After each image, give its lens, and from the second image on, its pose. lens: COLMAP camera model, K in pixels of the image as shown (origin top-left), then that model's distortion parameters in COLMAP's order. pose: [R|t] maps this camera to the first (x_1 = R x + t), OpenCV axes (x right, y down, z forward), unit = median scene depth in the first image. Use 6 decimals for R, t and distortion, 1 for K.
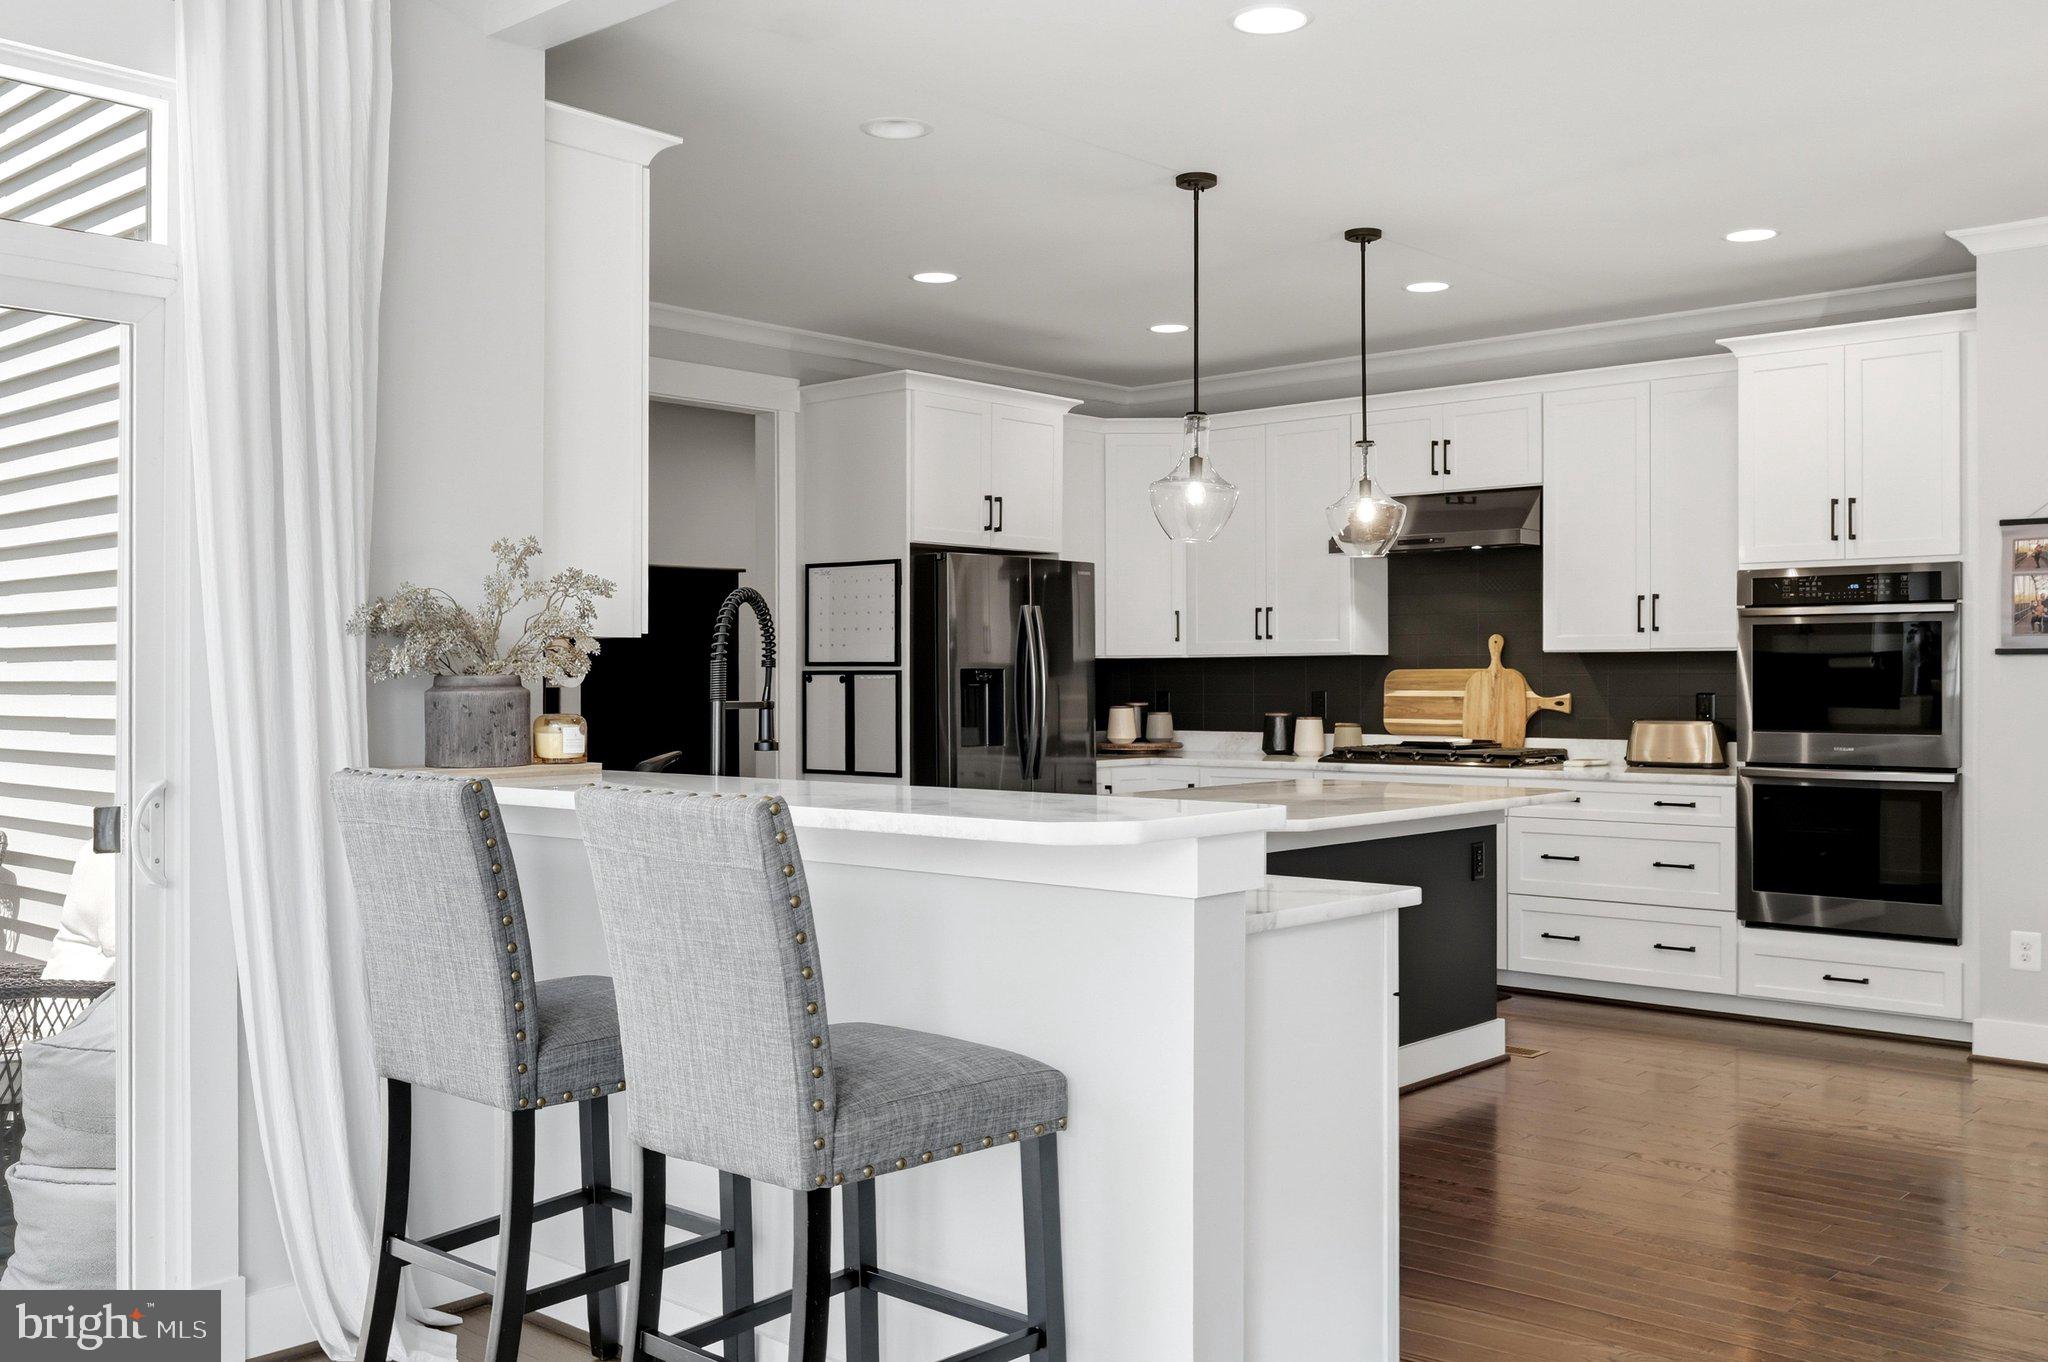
lens RADIAL K [[1807.8, 0, 1024.0], [0, 1807.8, 681.0], [0, 0, 1]] dist [-0.008696, 0.004085]
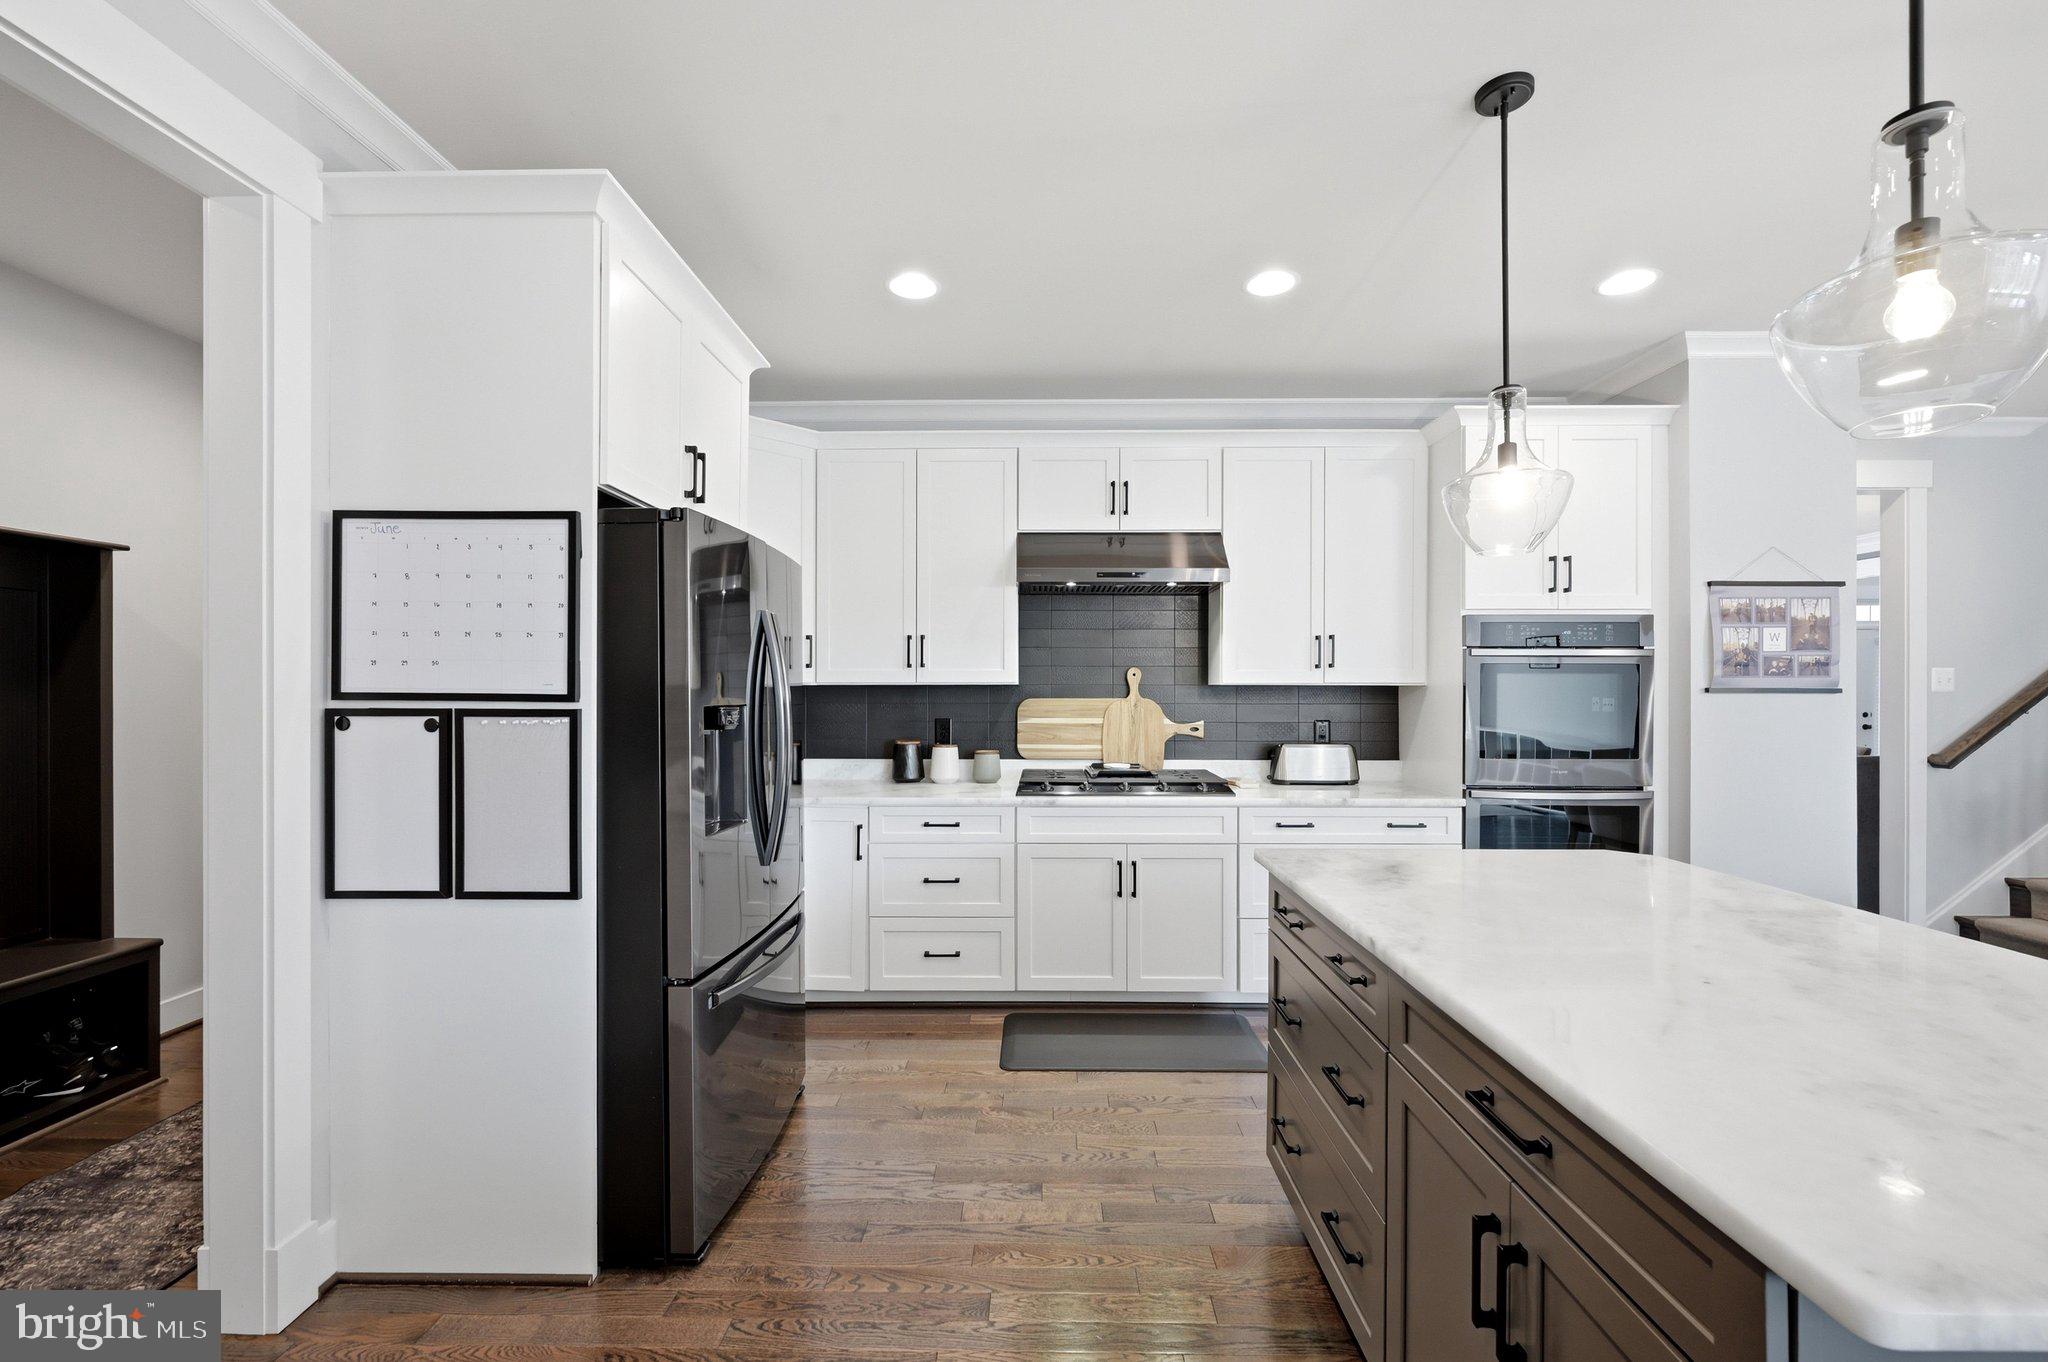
lens RADIAL K [[826.3, 0, 1026.2], [0, 826.3, 689.5], [0, 0, 1]] dist [-0.001456, -0.000205]
pose [[0.751513, 0.002965, 0.659711, -0.128390], [-0.002074, 0.999996, -0.002132, -0.011301], [-0.659715, 0.000234, 0.751516, 0.683367]]
